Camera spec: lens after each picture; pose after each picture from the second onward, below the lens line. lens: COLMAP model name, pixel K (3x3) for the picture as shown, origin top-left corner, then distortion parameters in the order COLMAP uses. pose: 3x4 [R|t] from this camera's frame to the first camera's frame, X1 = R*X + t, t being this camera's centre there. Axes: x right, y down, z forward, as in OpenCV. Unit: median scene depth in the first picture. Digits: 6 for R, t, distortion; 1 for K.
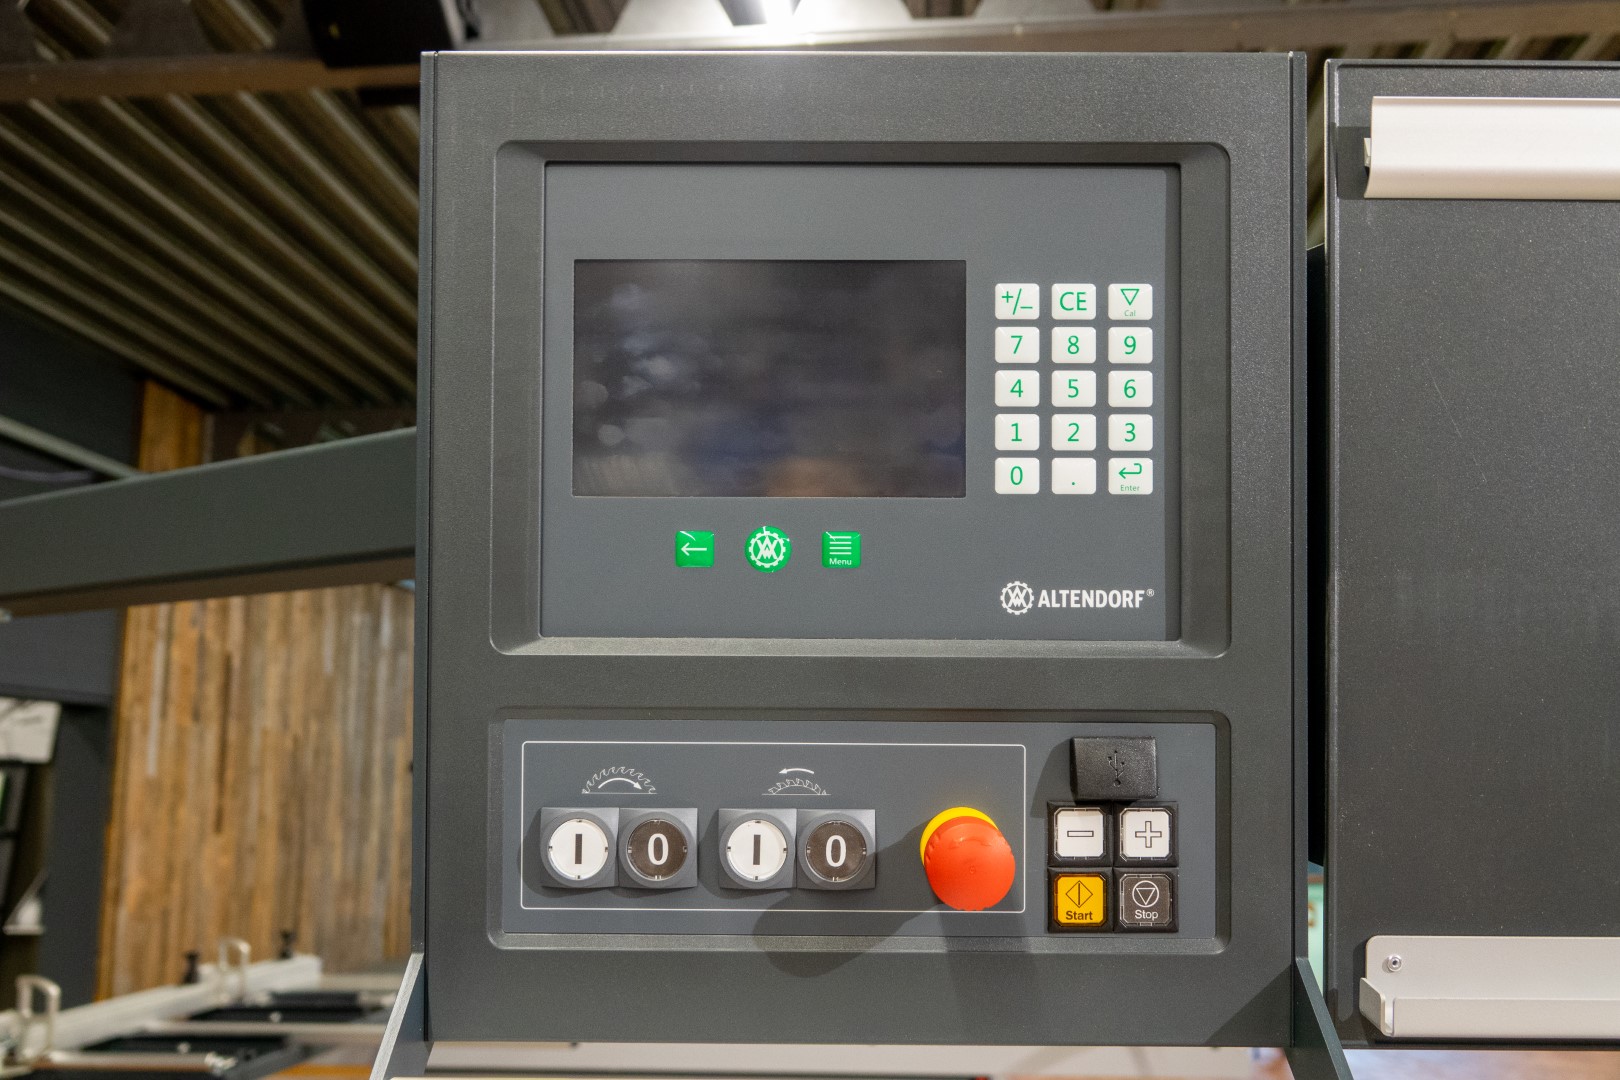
lens RADIAL K [[1493.1, 0, 810.8], [0, 1493.1, 542.2], [0, 0, 1]] dist [-0.001391, 0.000000]
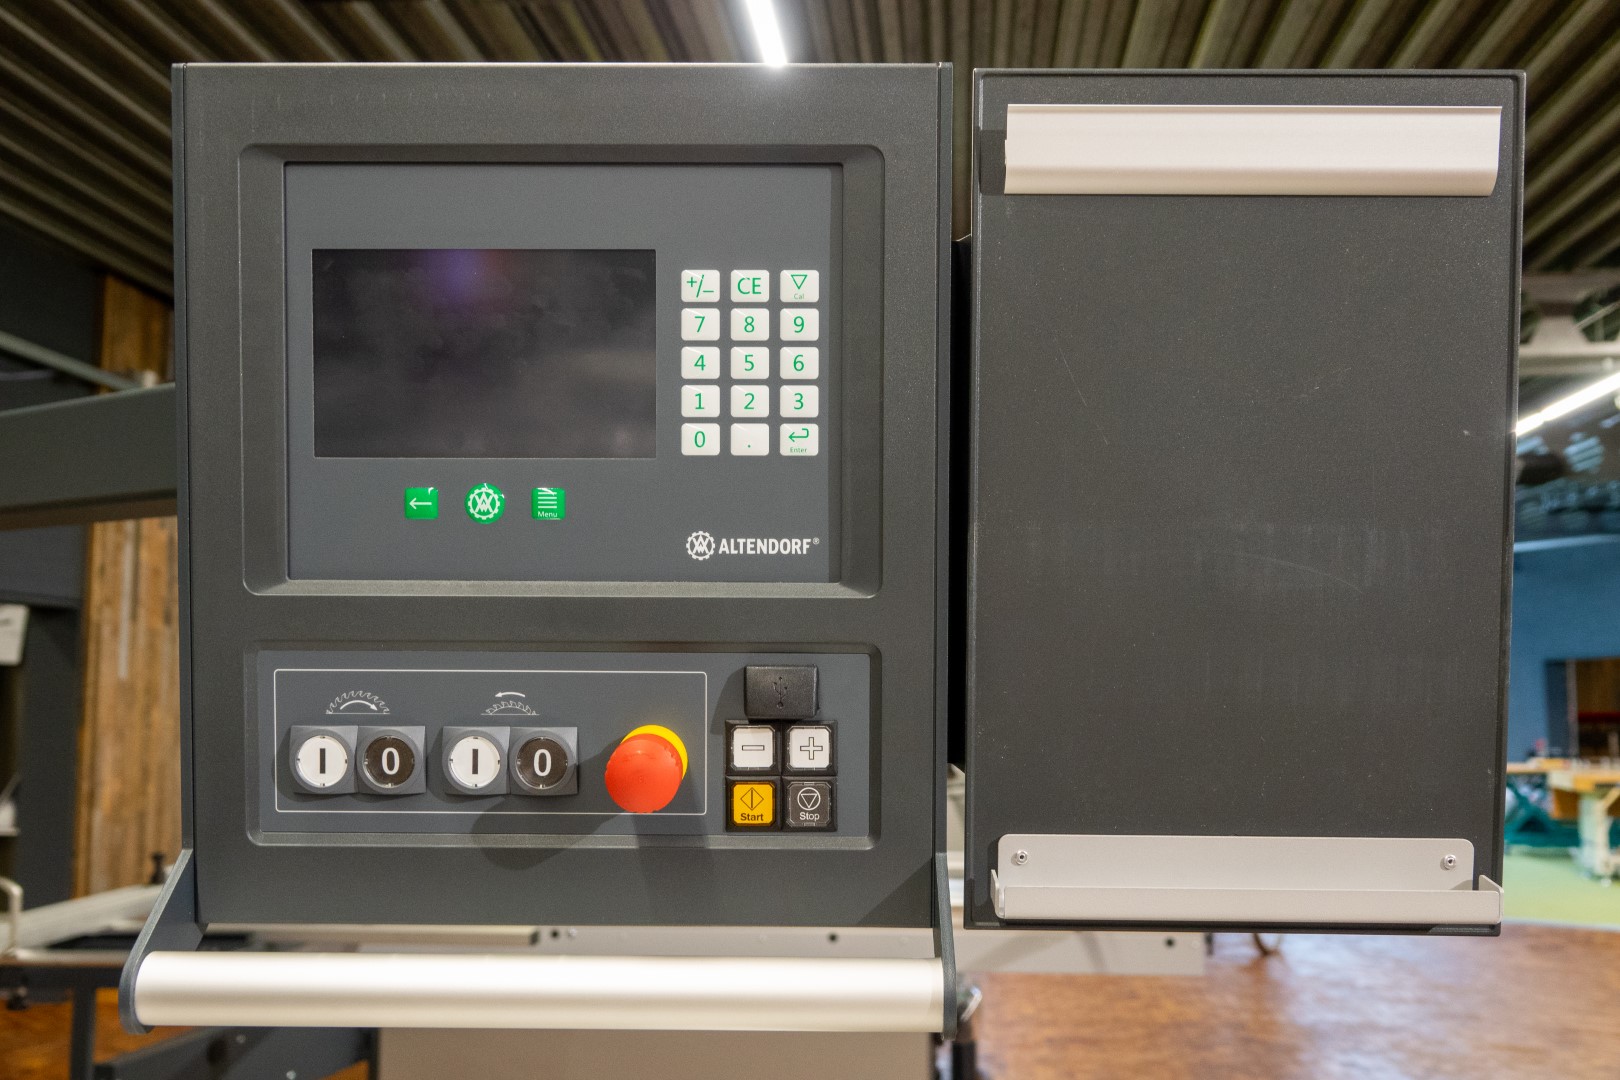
lens RADIAL K [[1549.1, 0, 809.5], [0, 1549.1, 538.5], [0, 0, 1]] dist [0.004108, 0.000000]
pose [[0.999973, -0.001065, -0.007229, 0.230895], [0.001546, 0.997761, 0.066867, -0.048012], [0.007142, -0.066876, 0.997736, -0.192869]]
